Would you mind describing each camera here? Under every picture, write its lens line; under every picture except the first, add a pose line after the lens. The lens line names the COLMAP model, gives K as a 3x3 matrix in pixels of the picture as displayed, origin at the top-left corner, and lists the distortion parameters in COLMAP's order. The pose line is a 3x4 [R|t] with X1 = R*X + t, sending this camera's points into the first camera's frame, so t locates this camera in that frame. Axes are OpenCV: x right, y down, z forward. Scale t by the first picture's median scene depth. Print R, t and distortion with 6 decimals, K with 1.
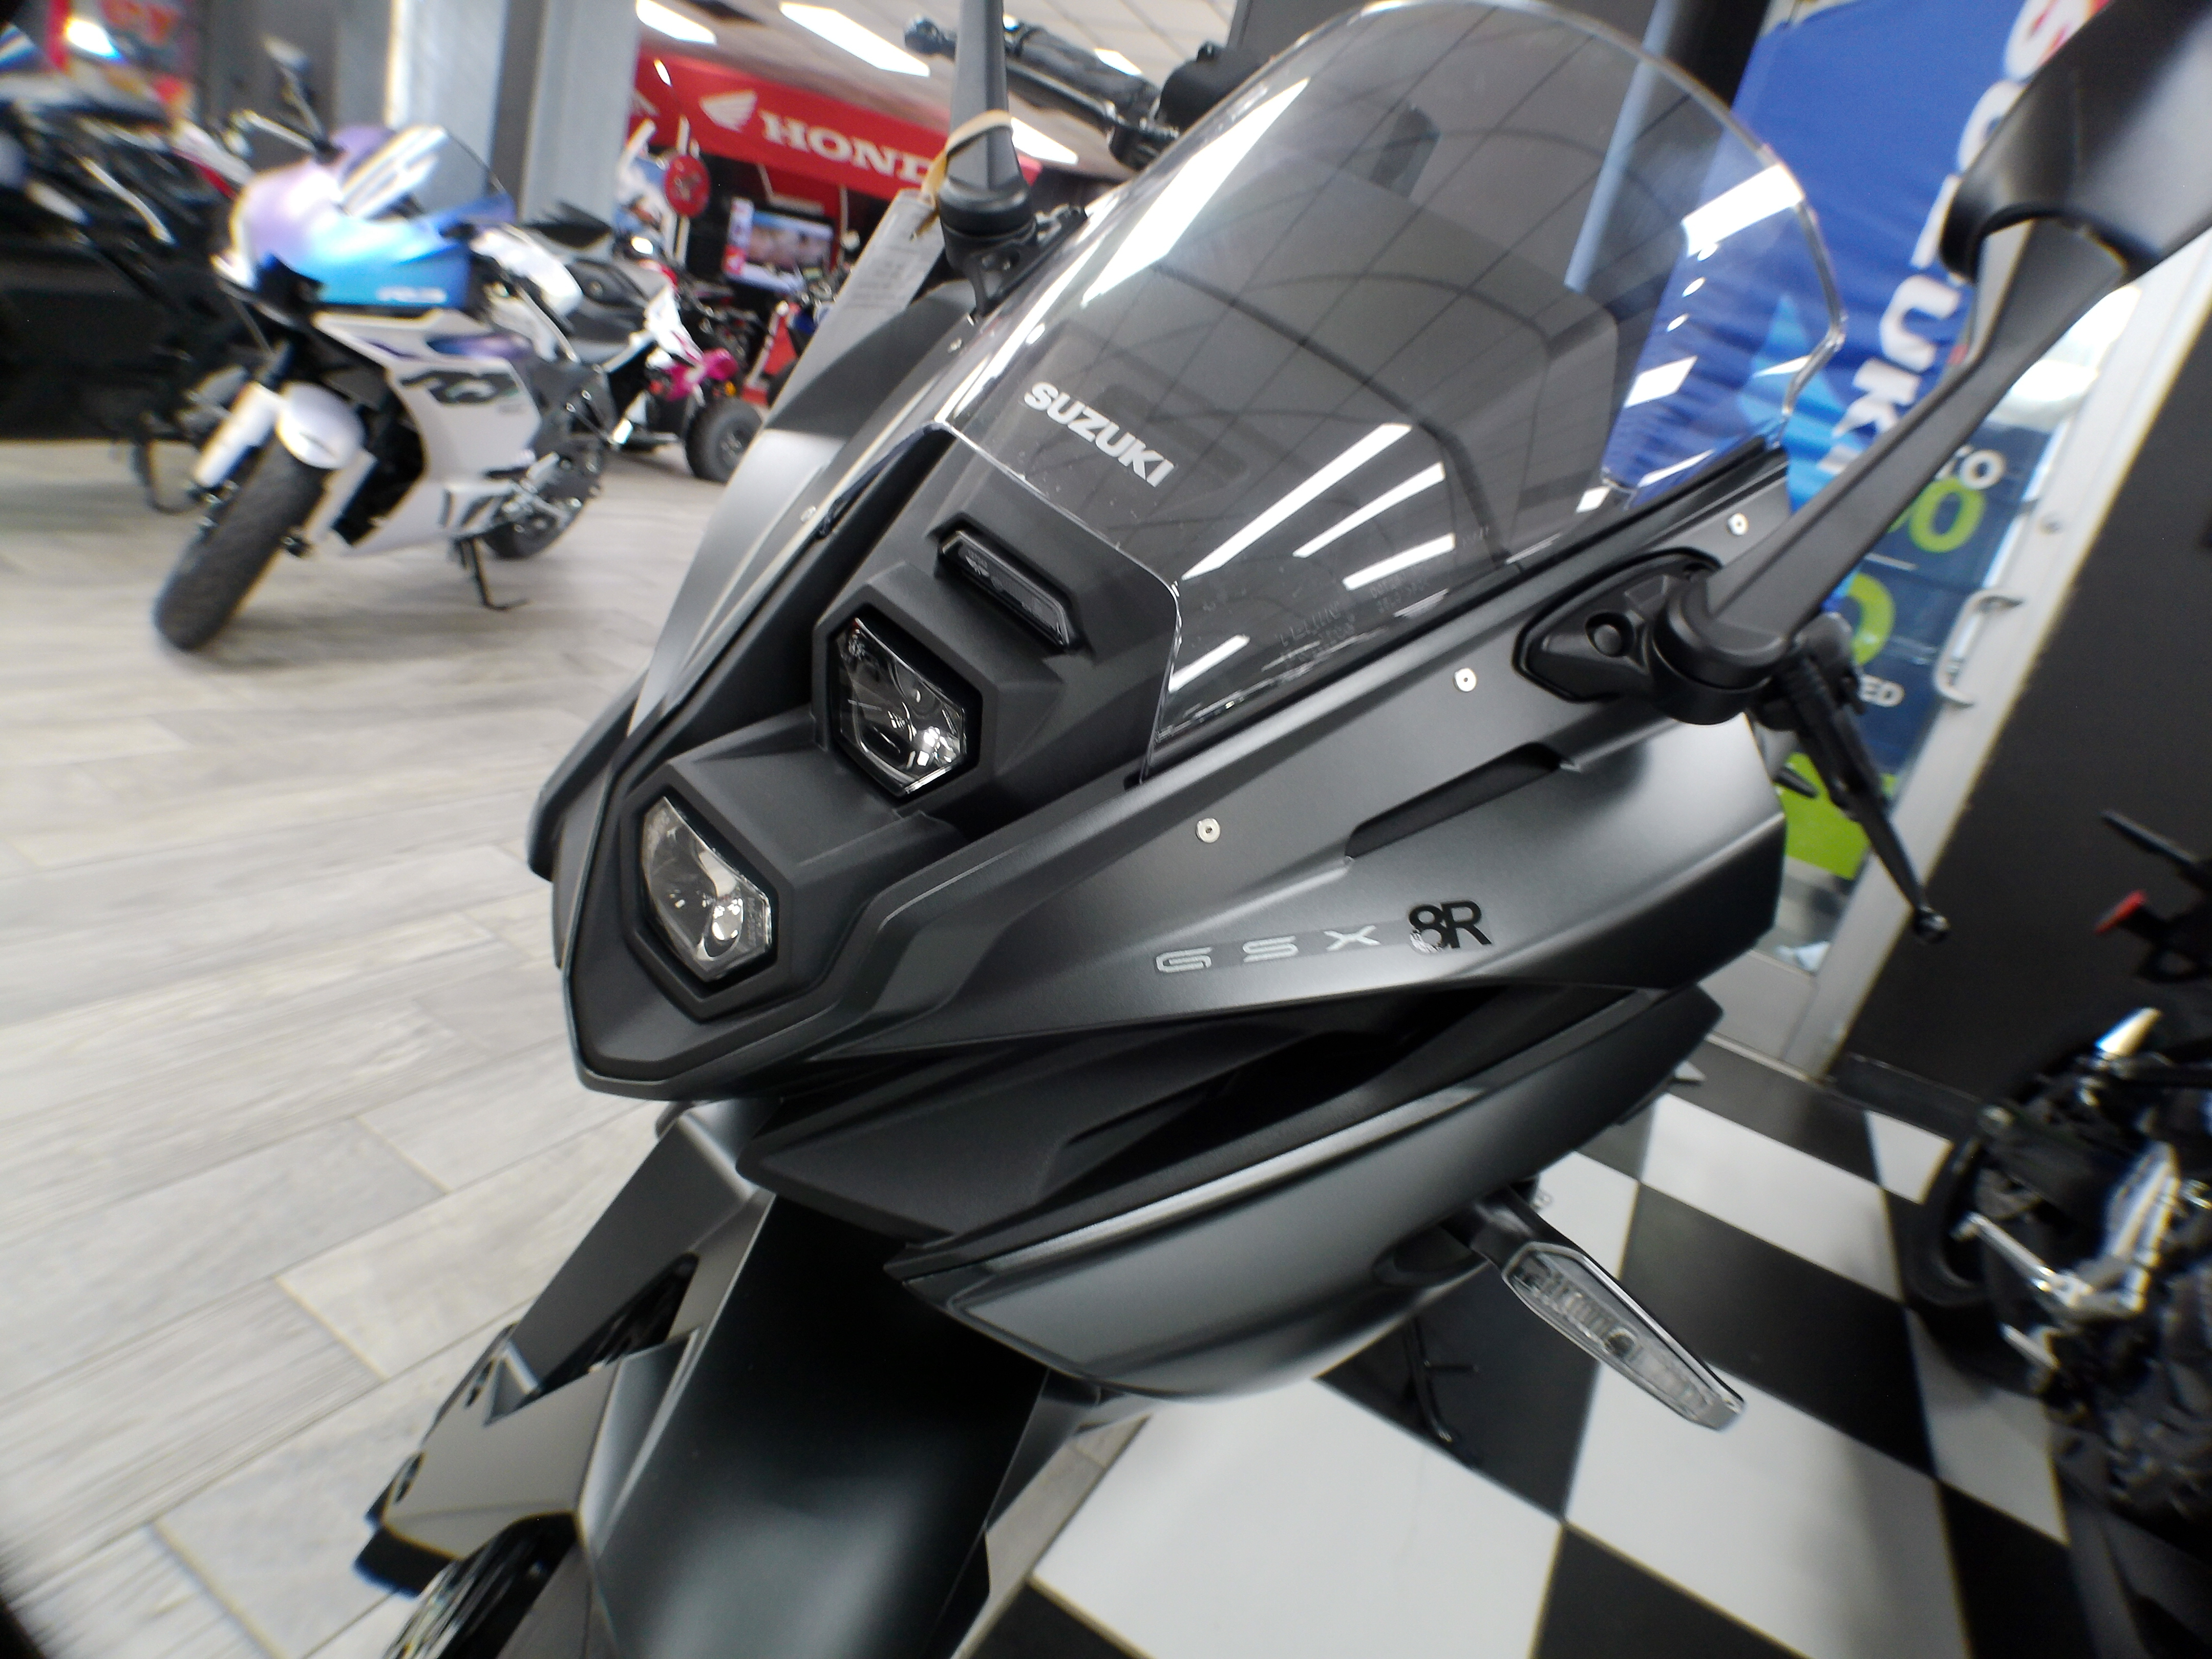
lens RADIAL K [[1244.8, 0, 1038.3], [0, 1244.8, 789.6], [0, 0, 1]] dist [-0.027842, 0.001567]
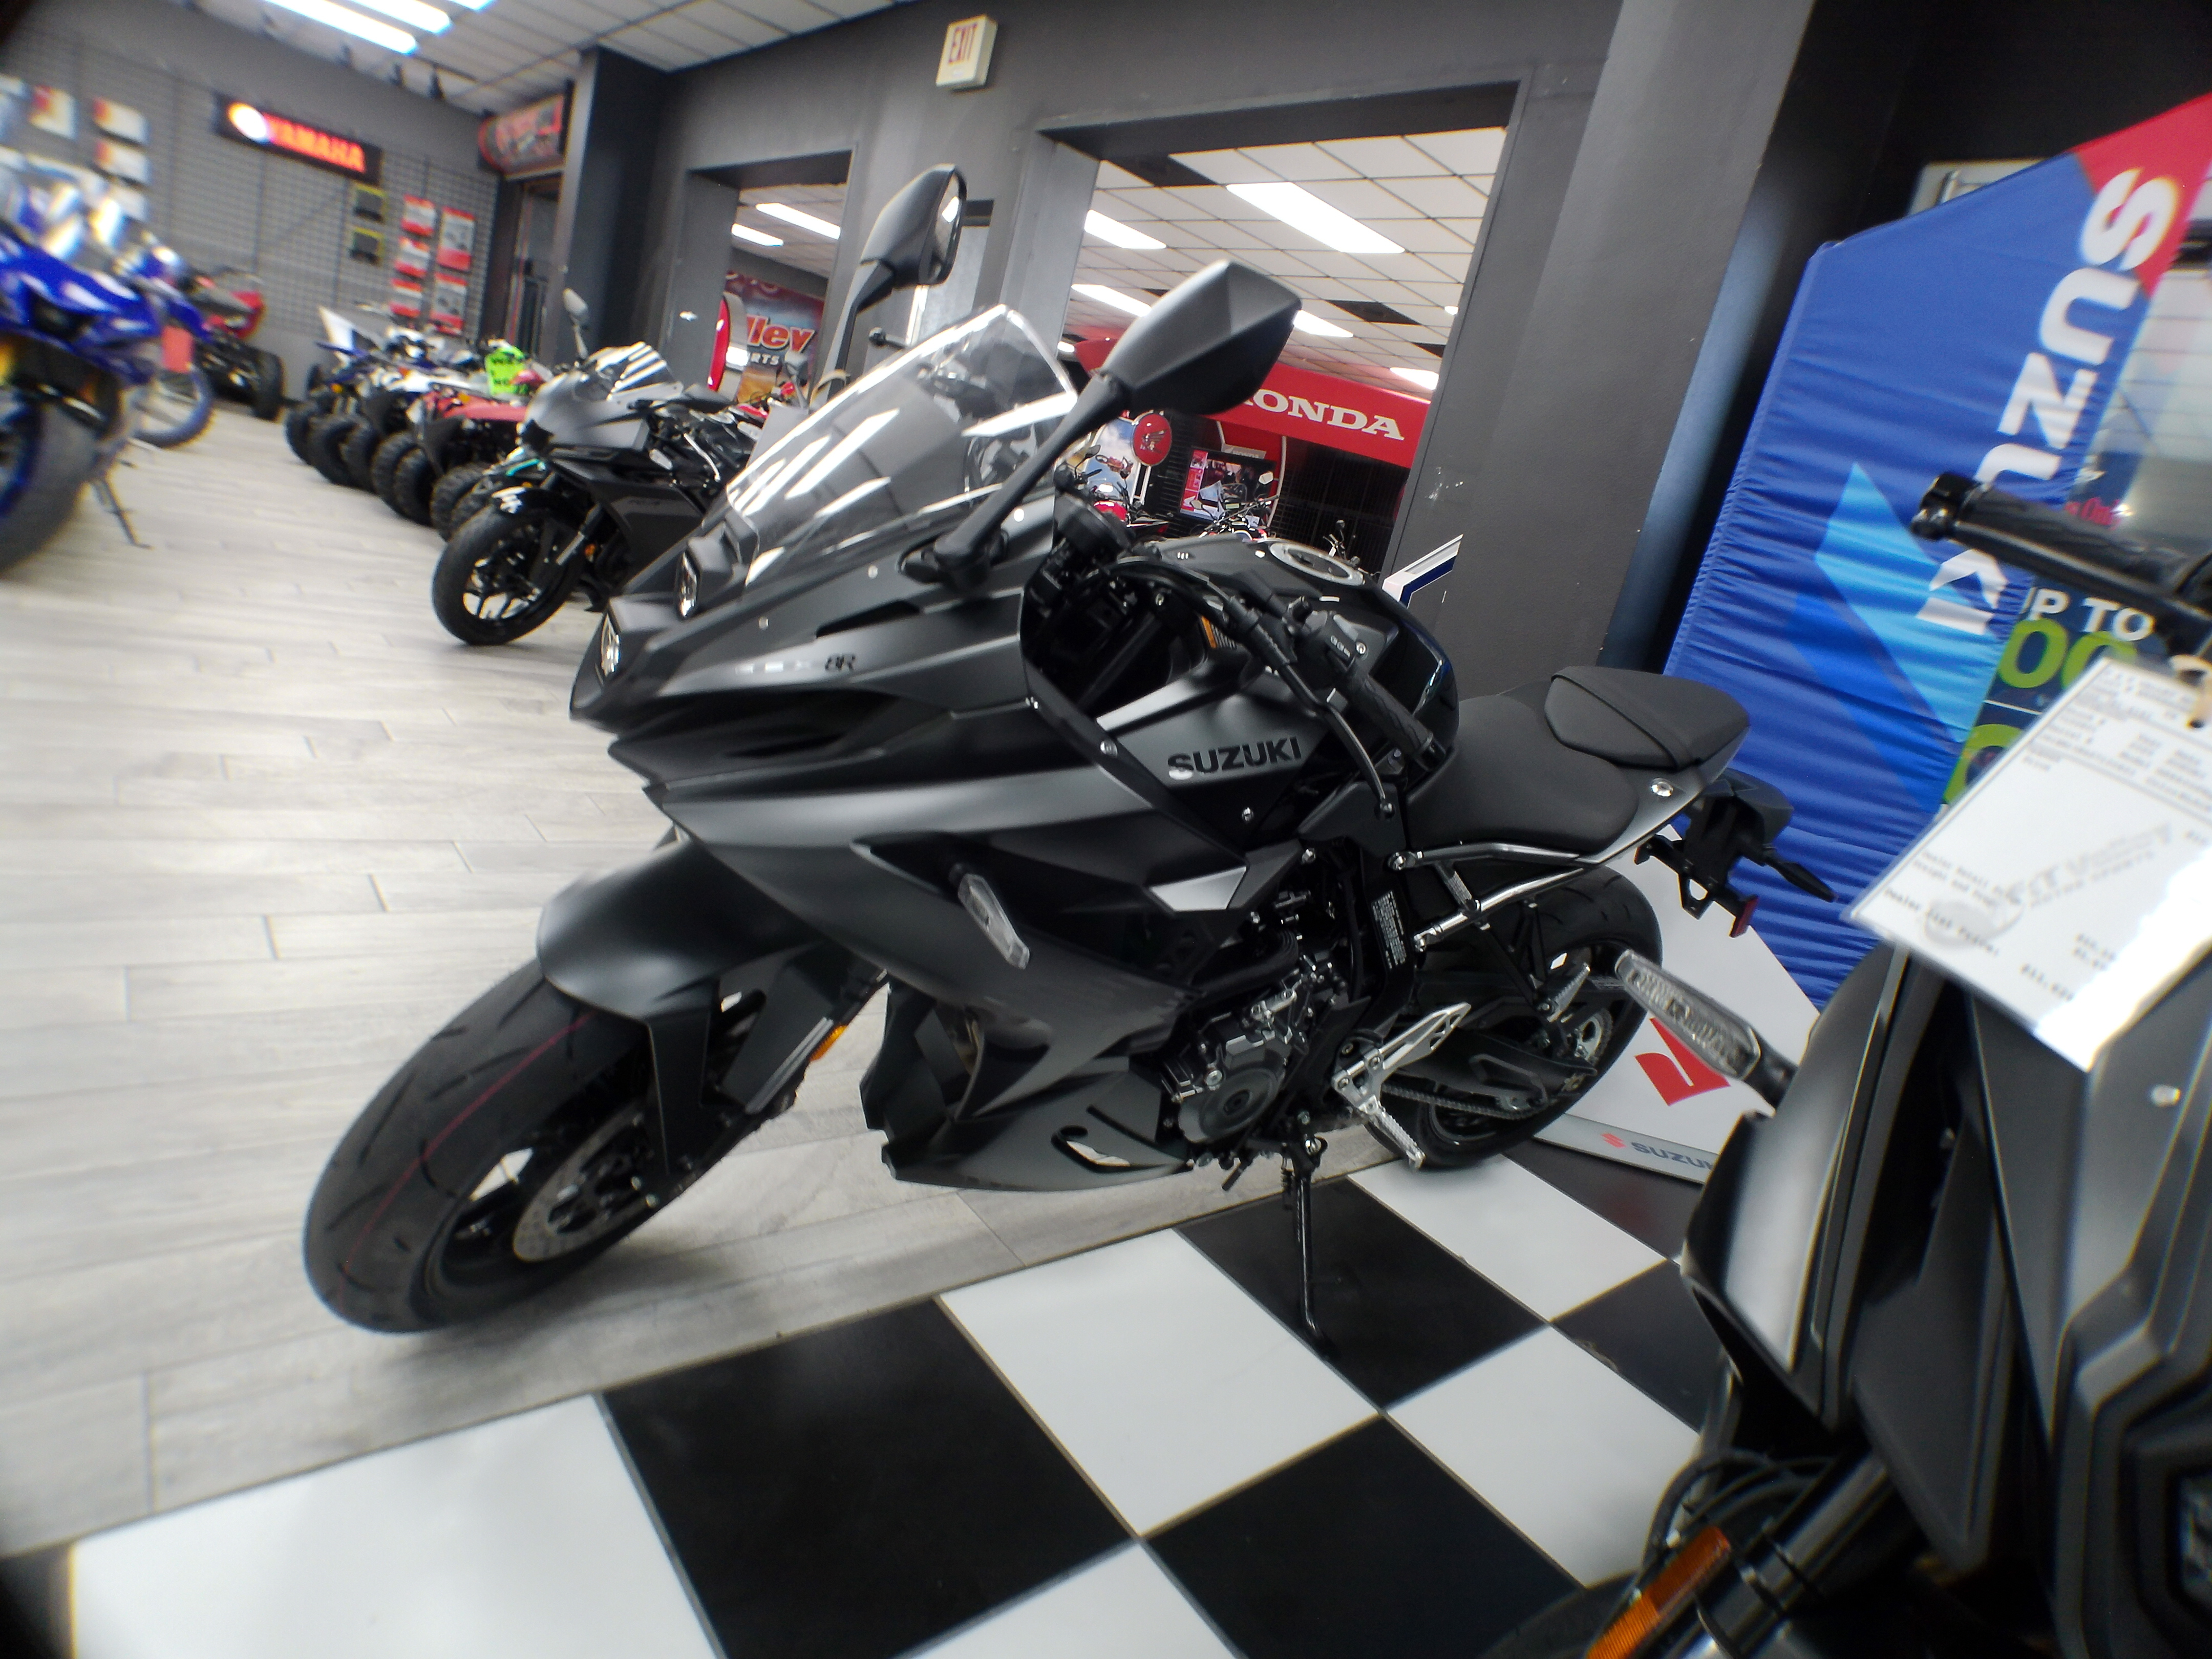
lens RADIAL K [[1244.8, 0, 1038.3], [0, 1244.8, 789.6], [0, 0, 1]] dist [-0.027842, 0.001567]
pose [[0.919355, 0.058467, -0.389060, 0.261180], [-0.128464, 0.979305, -0.156393, 0.108763], [0.371865, 0.193760, 0.907840, -0.163037]]
